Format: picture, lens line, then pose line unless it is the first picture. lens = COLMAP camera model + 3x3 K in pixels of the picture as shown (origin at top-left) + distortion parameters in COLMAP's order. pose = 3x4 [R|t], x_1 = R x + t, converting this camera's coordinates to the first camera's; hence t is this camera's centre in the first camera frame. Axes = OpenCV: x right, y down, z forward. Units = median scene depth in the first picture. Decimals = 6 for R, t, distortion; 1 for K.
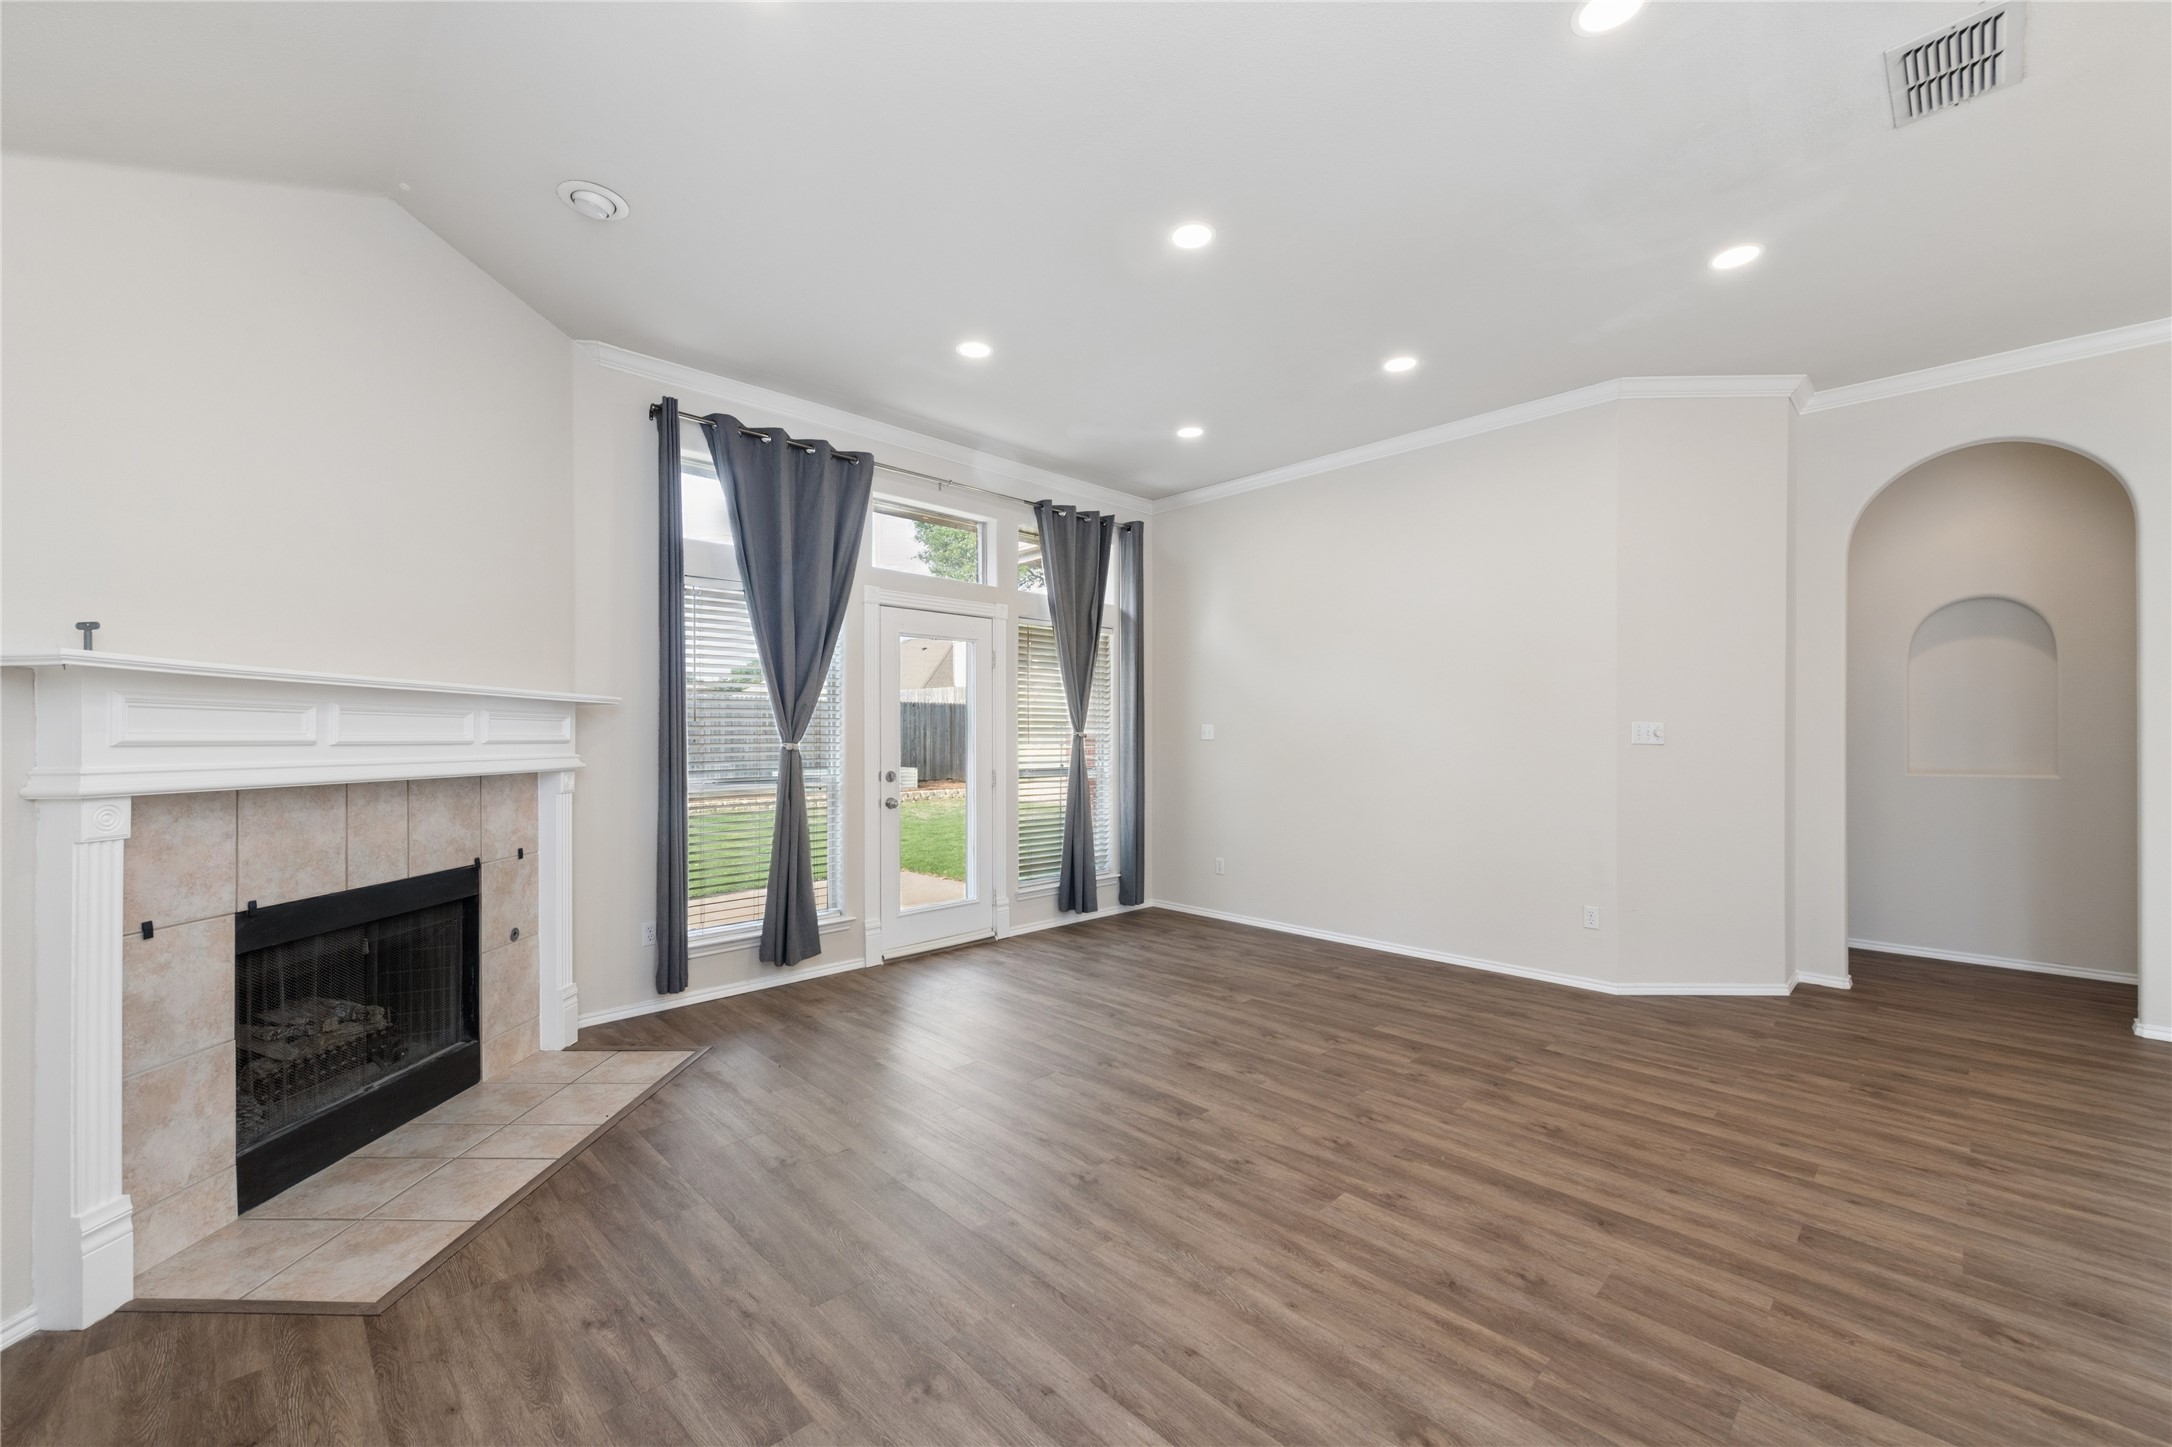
lens RADIAL K [[852.2, 0, 1077.1], [0, 852.2, 738.9], [0, 0, 1]] dist [0.013151, -0.004396]
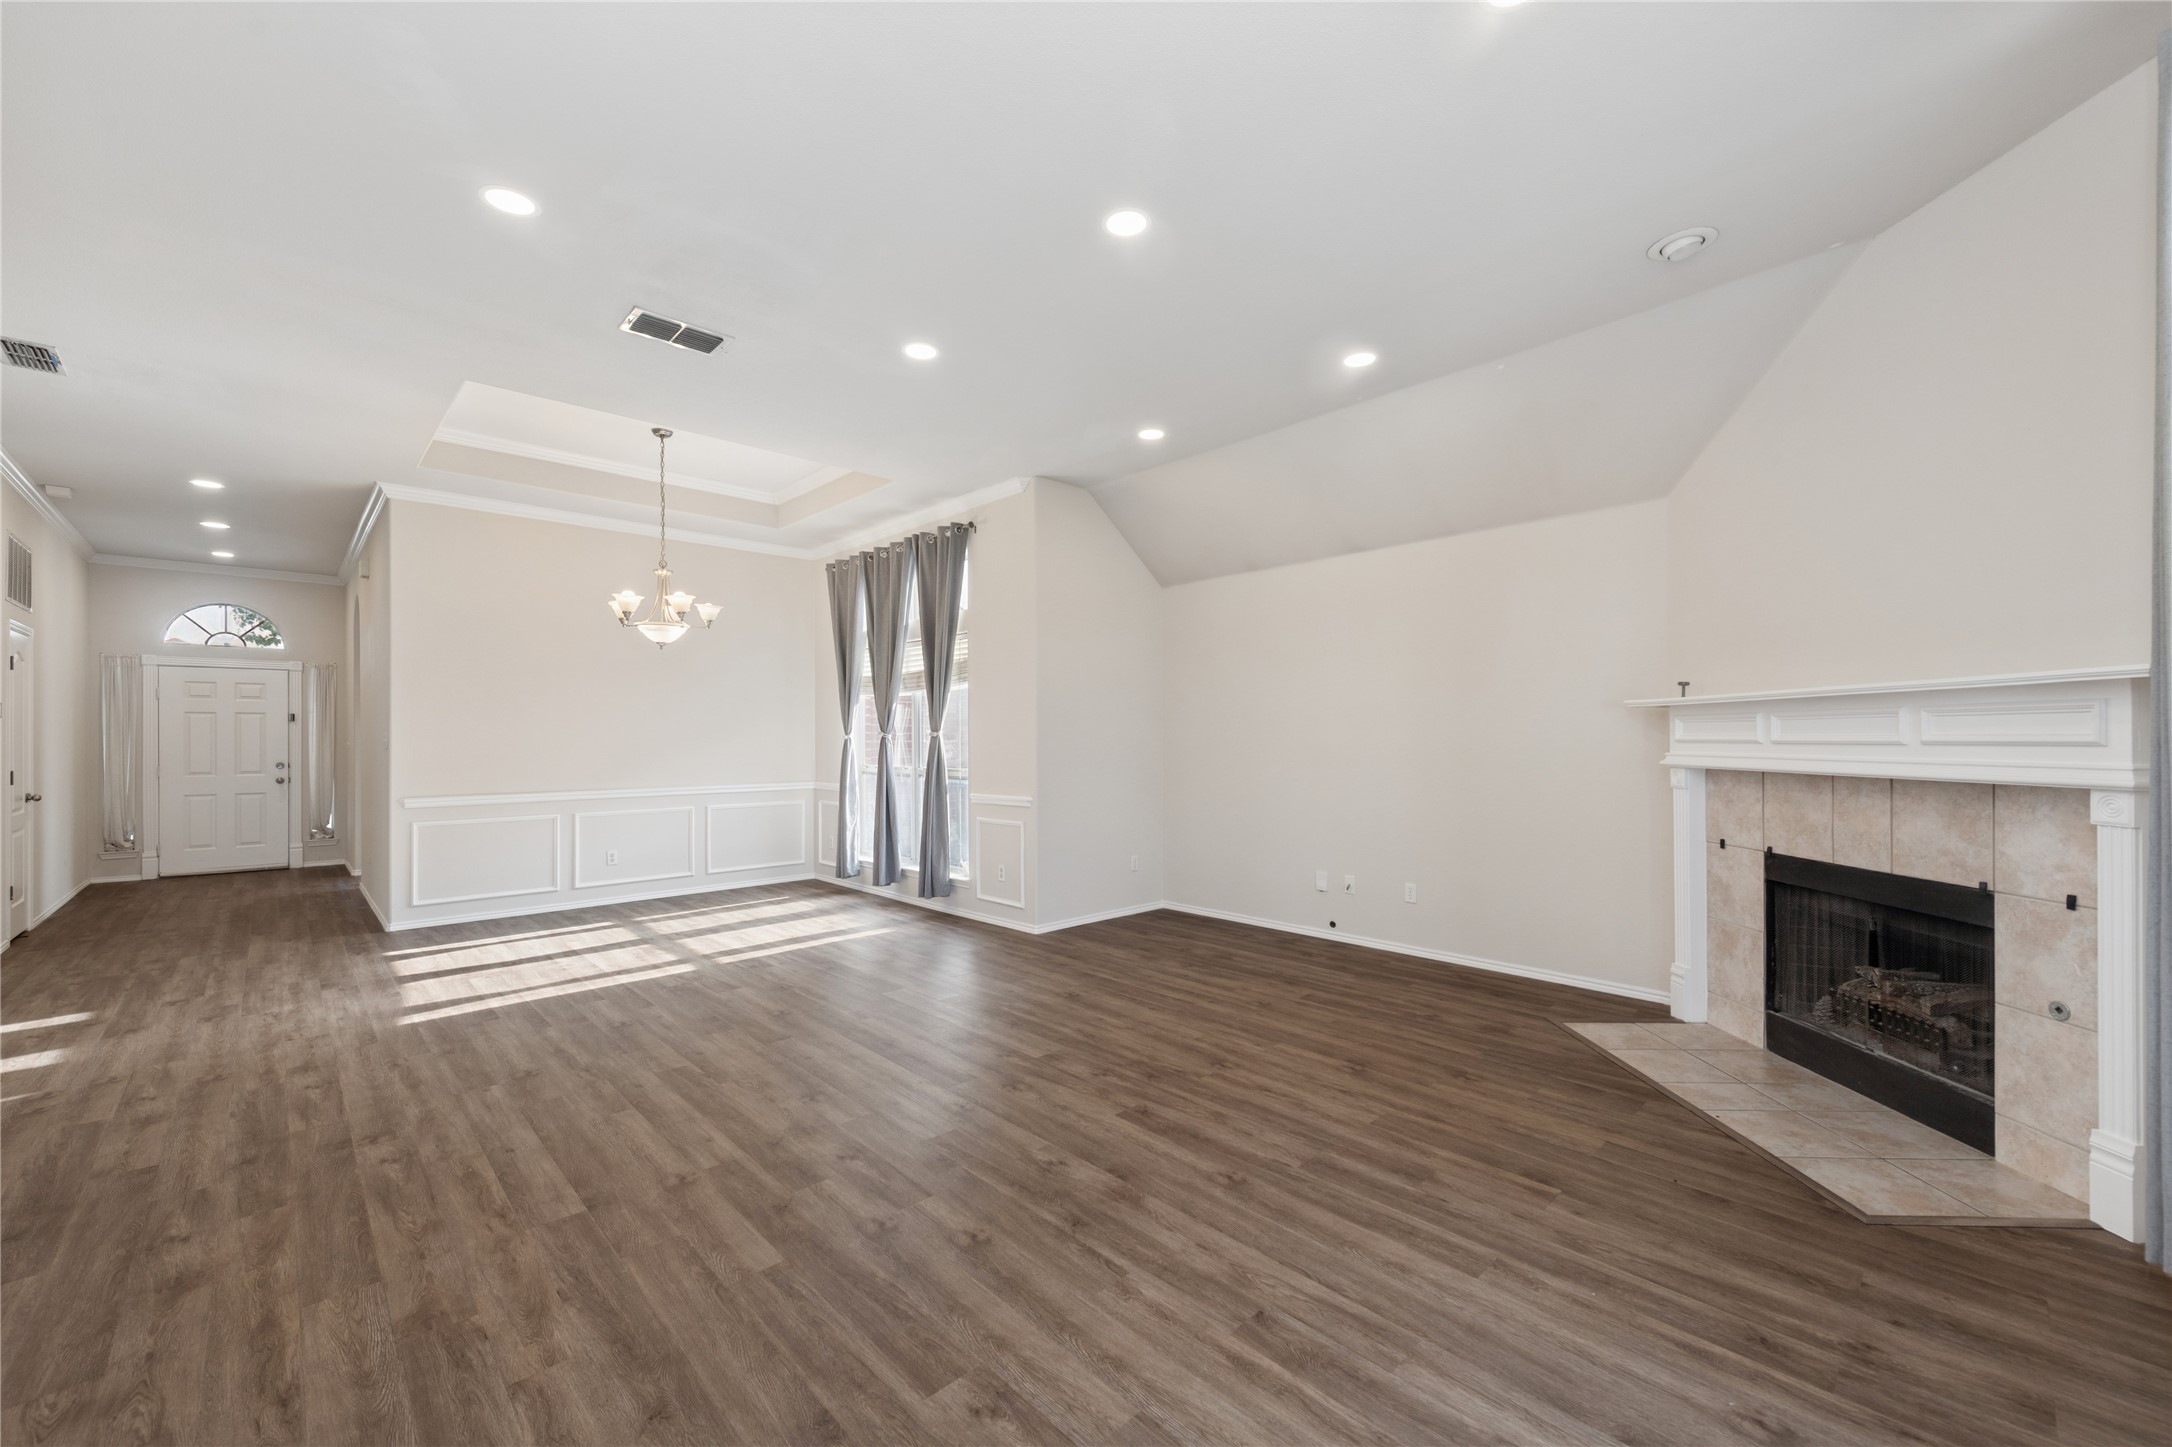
lens RADIAL K [[852.2, 0, 1076.5], [0, 852.2, 738.1], [0, 0, 1]] dist [0.013151, -0.004396]
pose [[-0.999919, 0.003411, 0.012280, 0.171018], [0.003438, 0.999992, 0.002169, -0.006411], [-0.012272, 0.002211, -0.999922, 1.839516]]
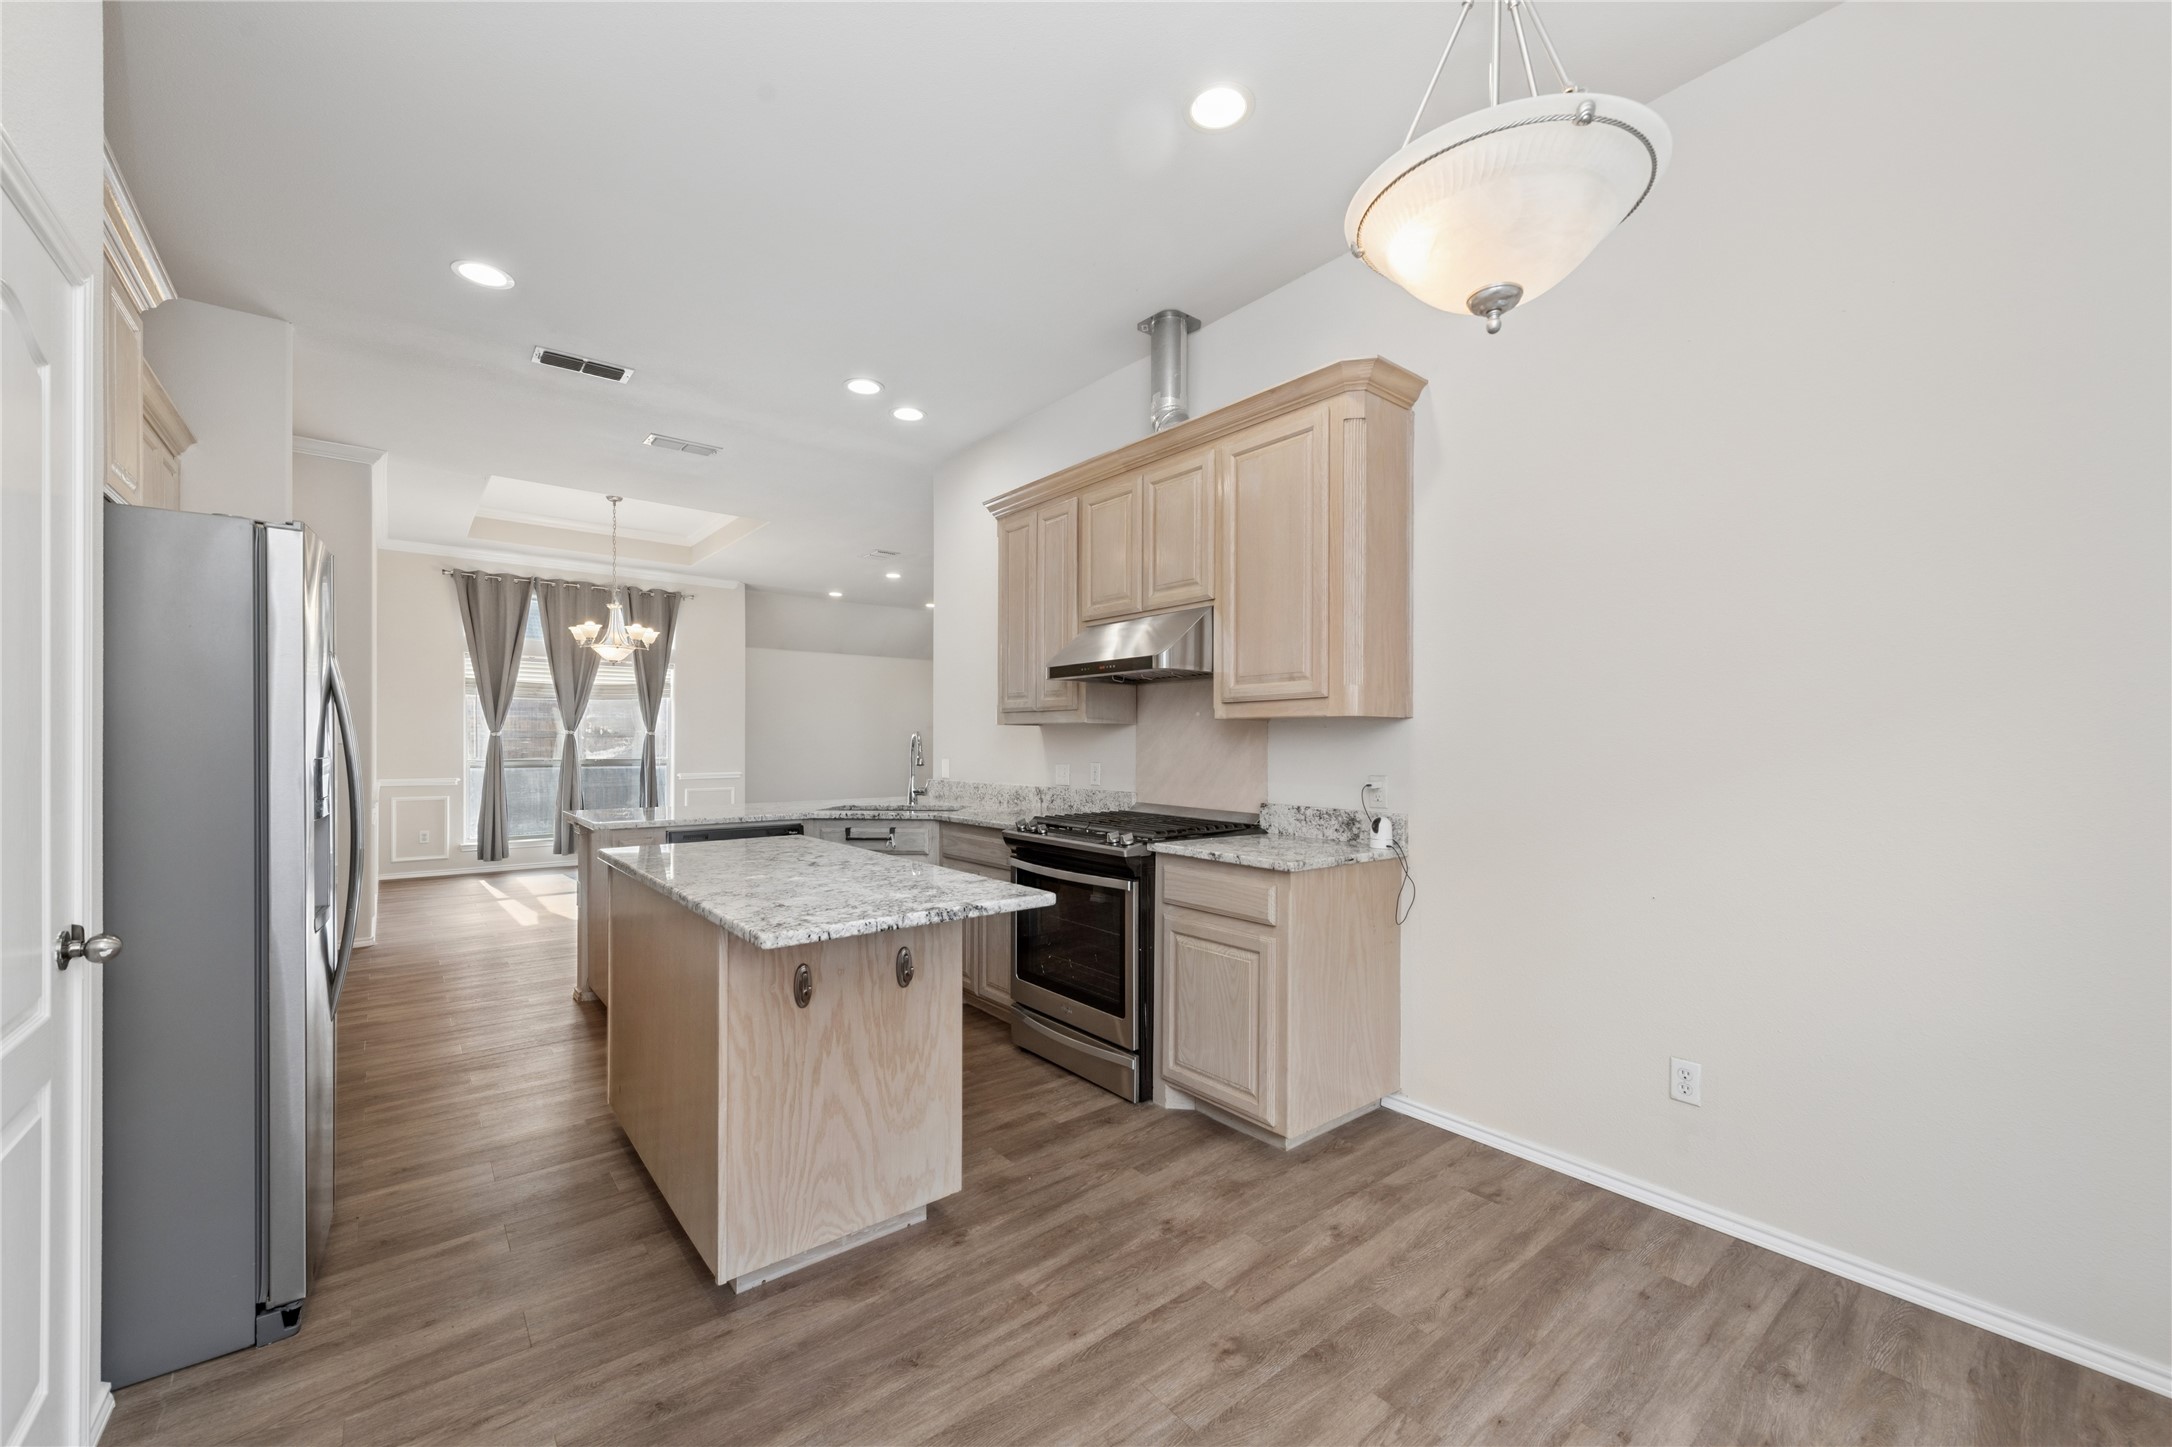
lens RADIAL K [[852.2, 0, 1085.5], [0, 852.2, 739.9], [0, 0, 1]] dist [0.013151, -0.004396]
pose [[-0.085367, -0.001093, -0.996349, 3.185017], [-0.006820, 0.999977, -0.000513, -0.000018], [0.996326, 0.006751, -0.085372, 1.528693]]
